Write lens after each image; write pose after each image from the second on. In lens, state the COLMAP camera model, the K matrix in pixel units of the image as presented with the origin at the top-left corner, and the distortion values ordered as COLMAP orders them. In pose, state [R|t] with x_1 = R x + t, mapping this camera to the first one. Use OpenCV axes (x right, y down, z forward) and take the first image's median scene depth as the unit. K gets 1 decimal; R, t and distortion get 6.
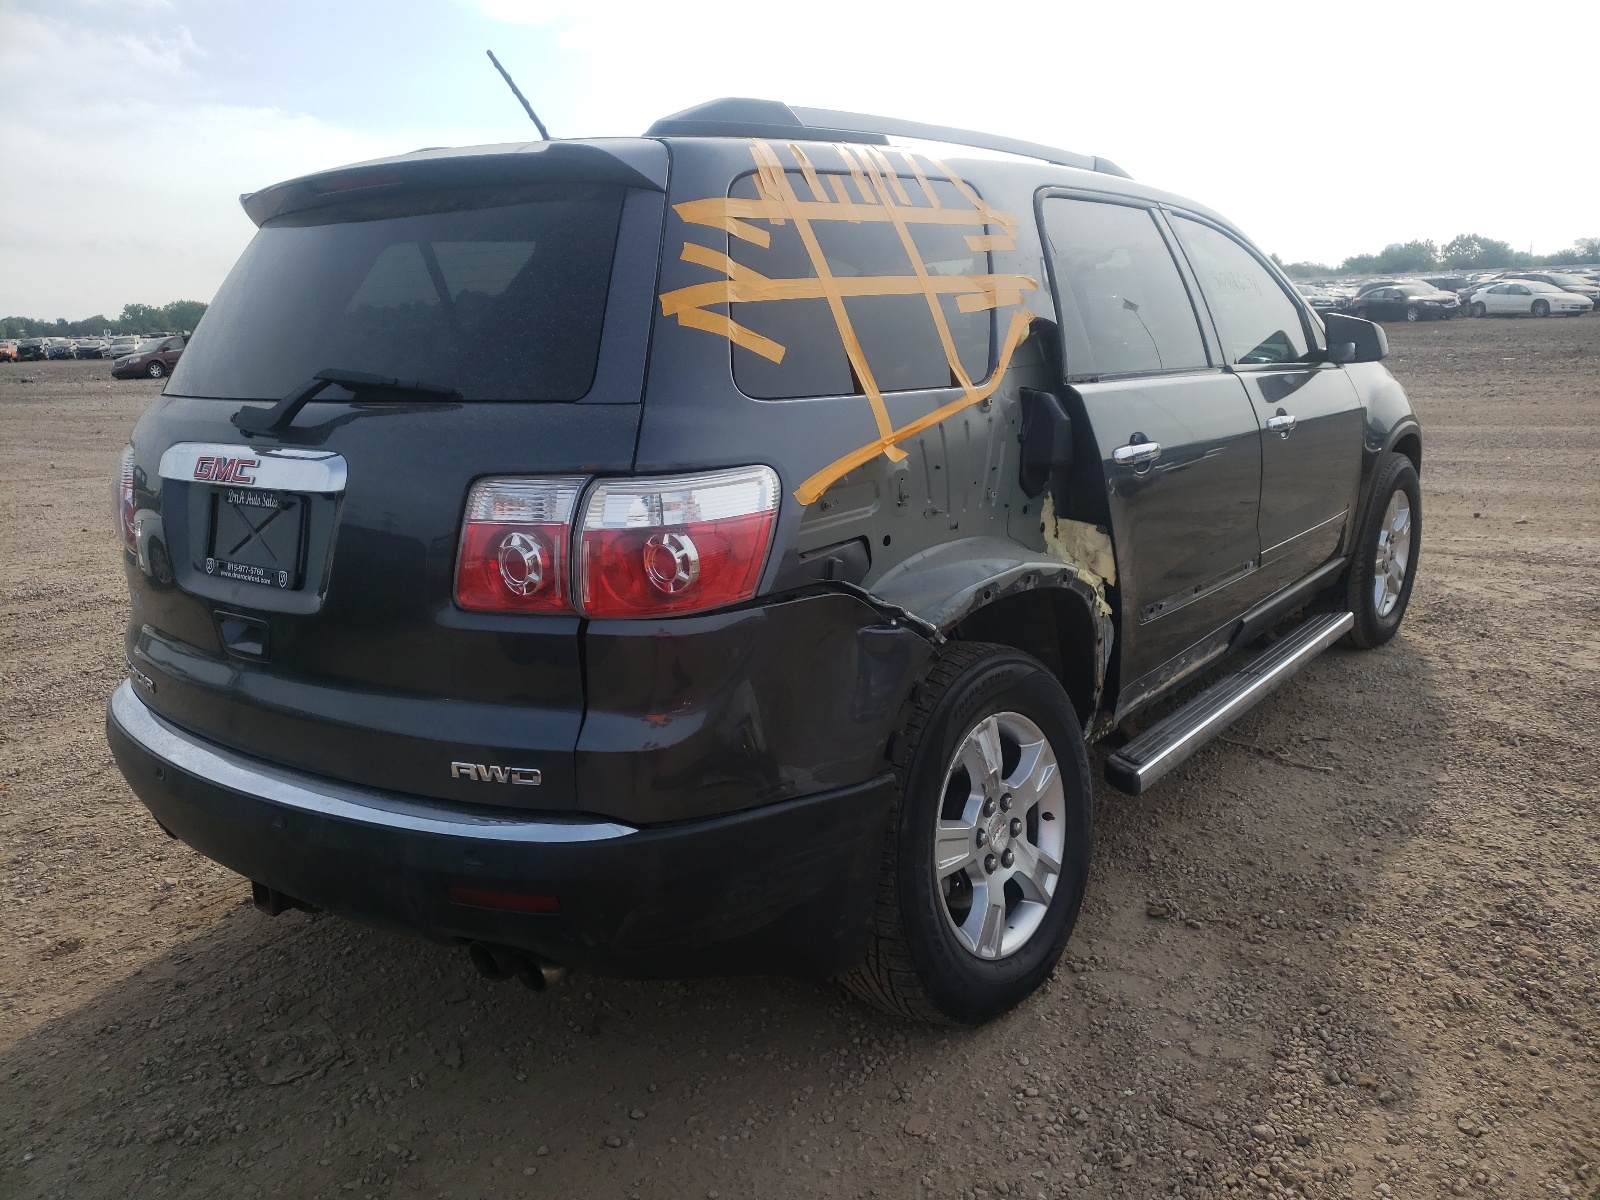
lens RADIAL K [[1204.3, 0, 800.0], [0, 1204.3, 600.0], [0, 0, 1]] dist [0.067485, -0.000450]
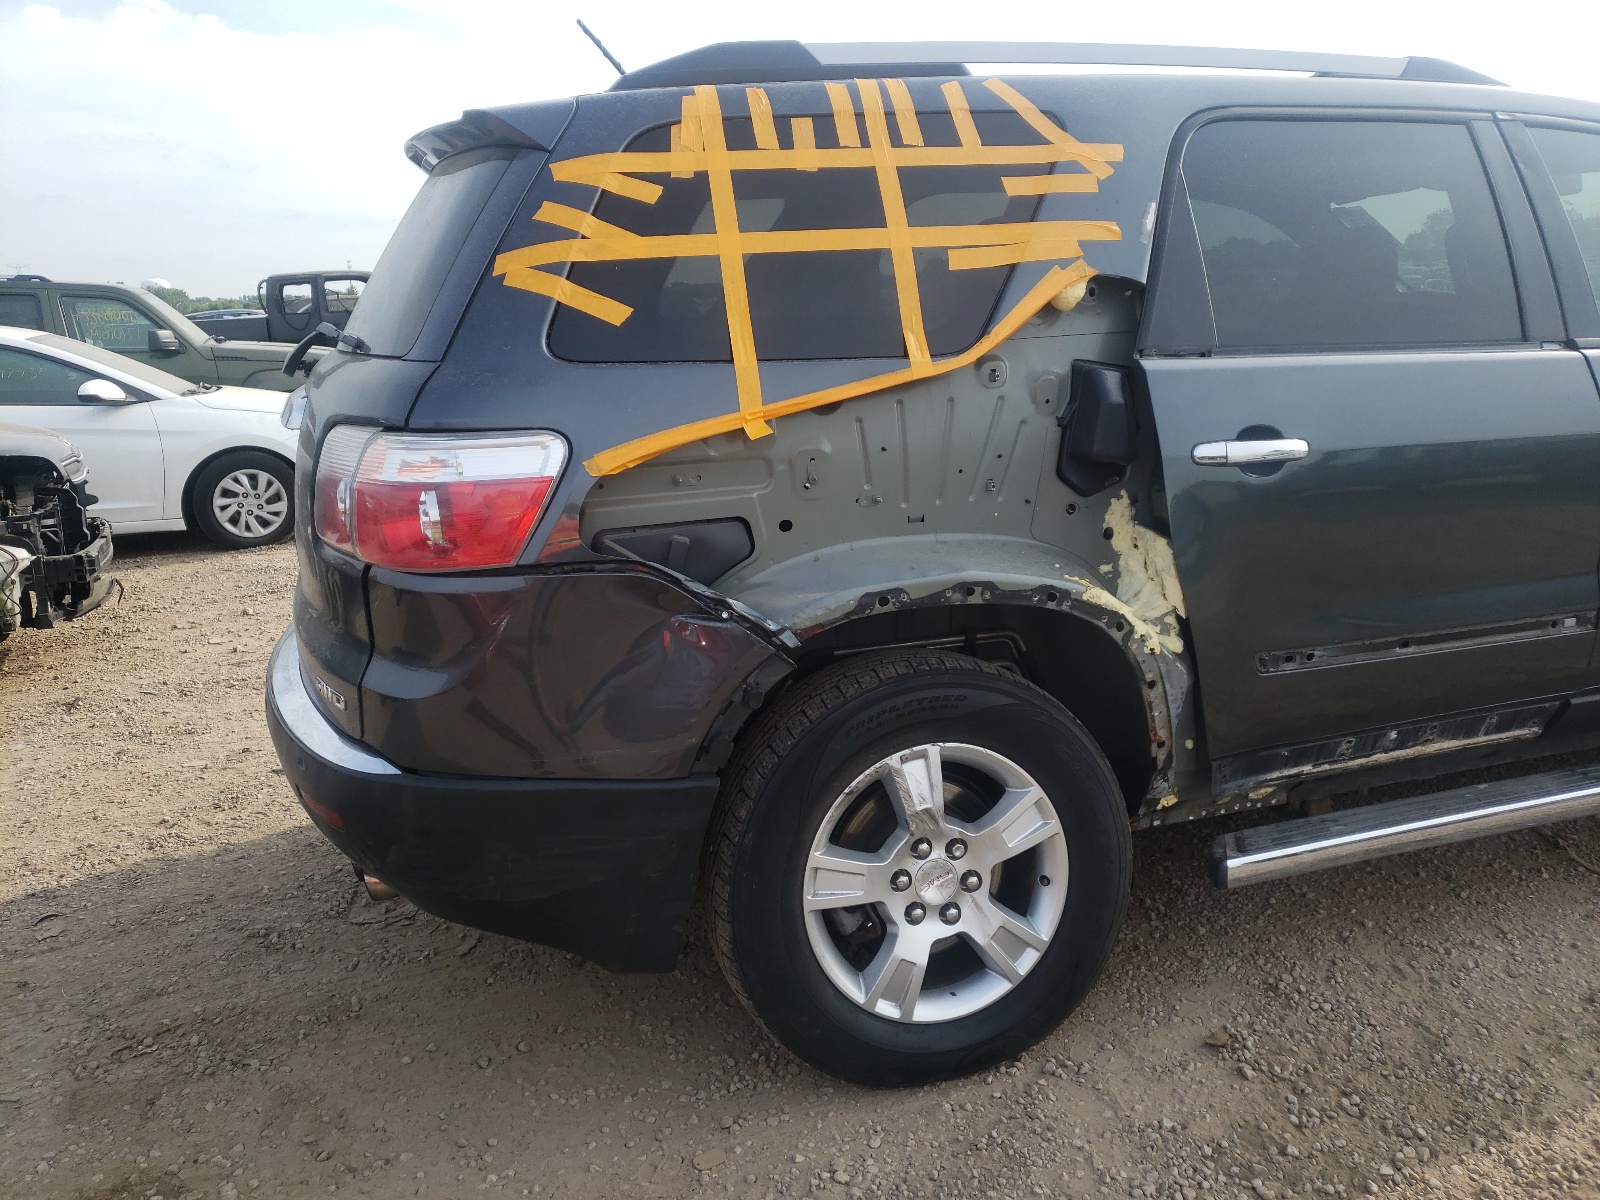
lens RADIAL K [[1221.1, 0, 799.8], [0, 1221.1, 574.8], [0, 0, 1]] dist [0.043553, -0.003059]
pose [[0.834911, 0.134202, -0.533773, 0.533760], [-0.121804, 0.990823, 0.058594, -0.062901], [0.536738, 0.016095, 0.843596, 0.221763]]
